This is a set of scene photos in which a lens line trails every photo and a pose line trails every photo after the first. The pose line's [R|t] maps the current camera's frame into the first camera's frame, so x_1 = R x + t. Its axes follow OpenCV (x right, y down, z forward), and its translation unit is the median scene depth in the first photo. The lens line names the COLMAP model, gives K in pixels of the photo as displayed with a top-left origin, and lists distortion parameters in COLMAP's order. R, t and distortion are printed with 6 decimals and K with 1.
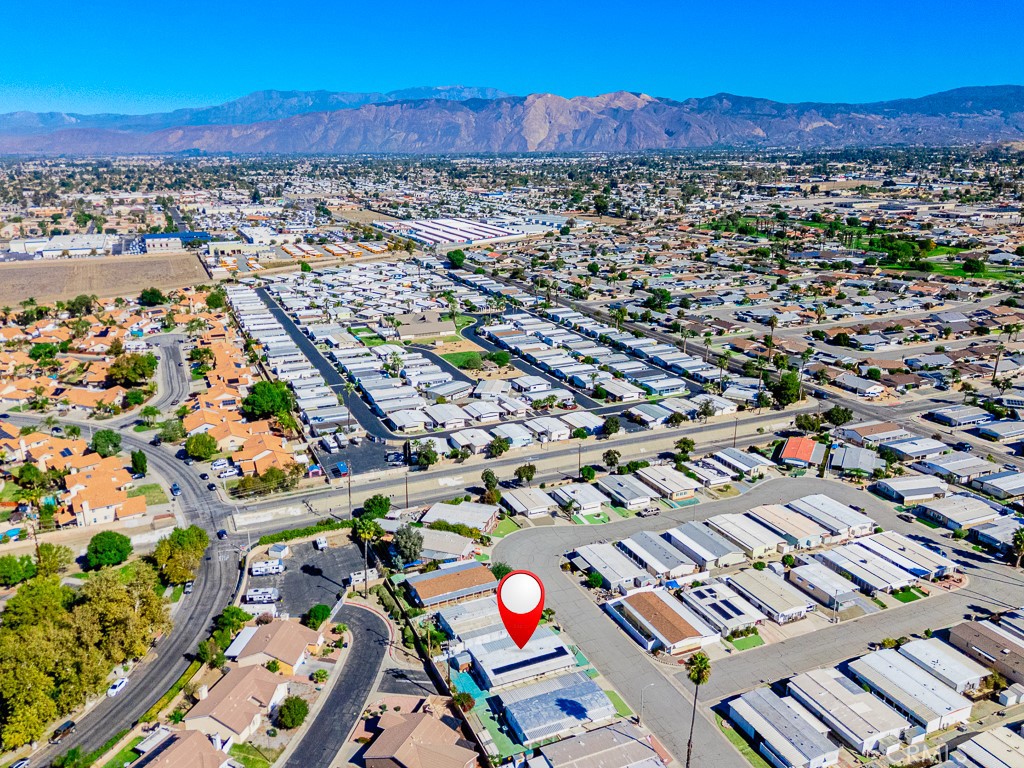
lens RADIAL K [[794.6, 0, 512.0], [0, 794.6, 384.0], [0, 0, 1]] dist [0.109260, -0.132233]
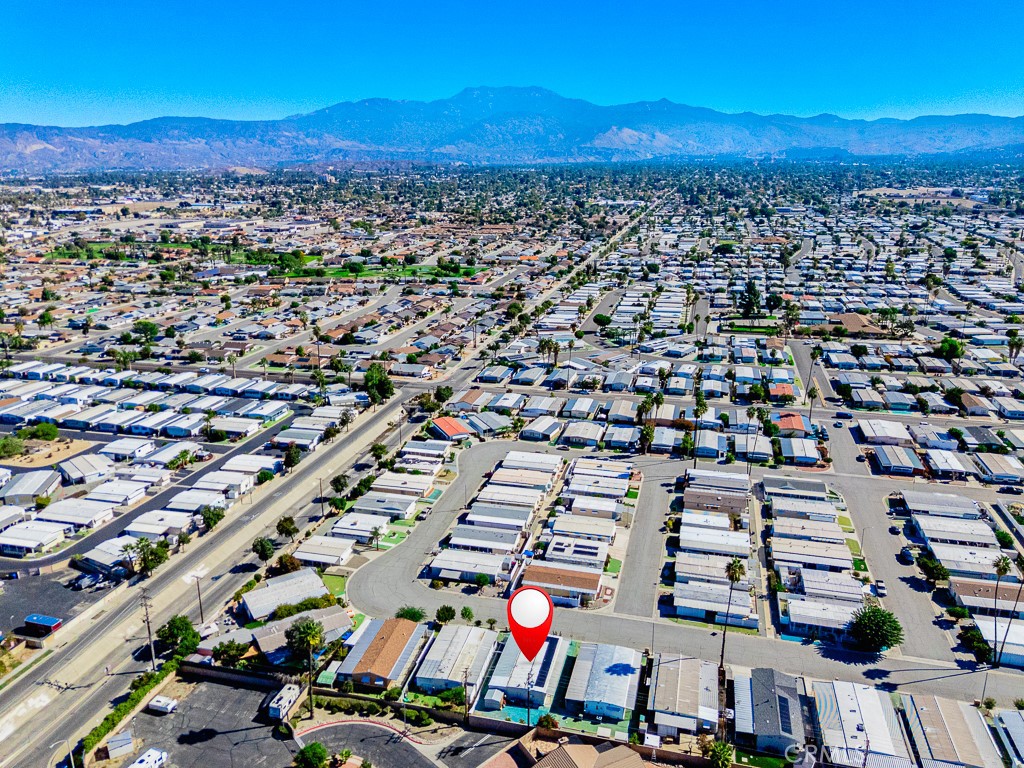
lens RADIAL K [[735.2, 0, 512.0], [0, 735.2, 384.0], [0, 0, 1]] dist [0.100496, -0.085737]
pose [[0.624060, -0.223546, 0.748717, -0.324670], [0.229263, 0.968414, 0.098050, -0.054888], [-0.746986, 0.110464, 0.655599, 0.177579]]
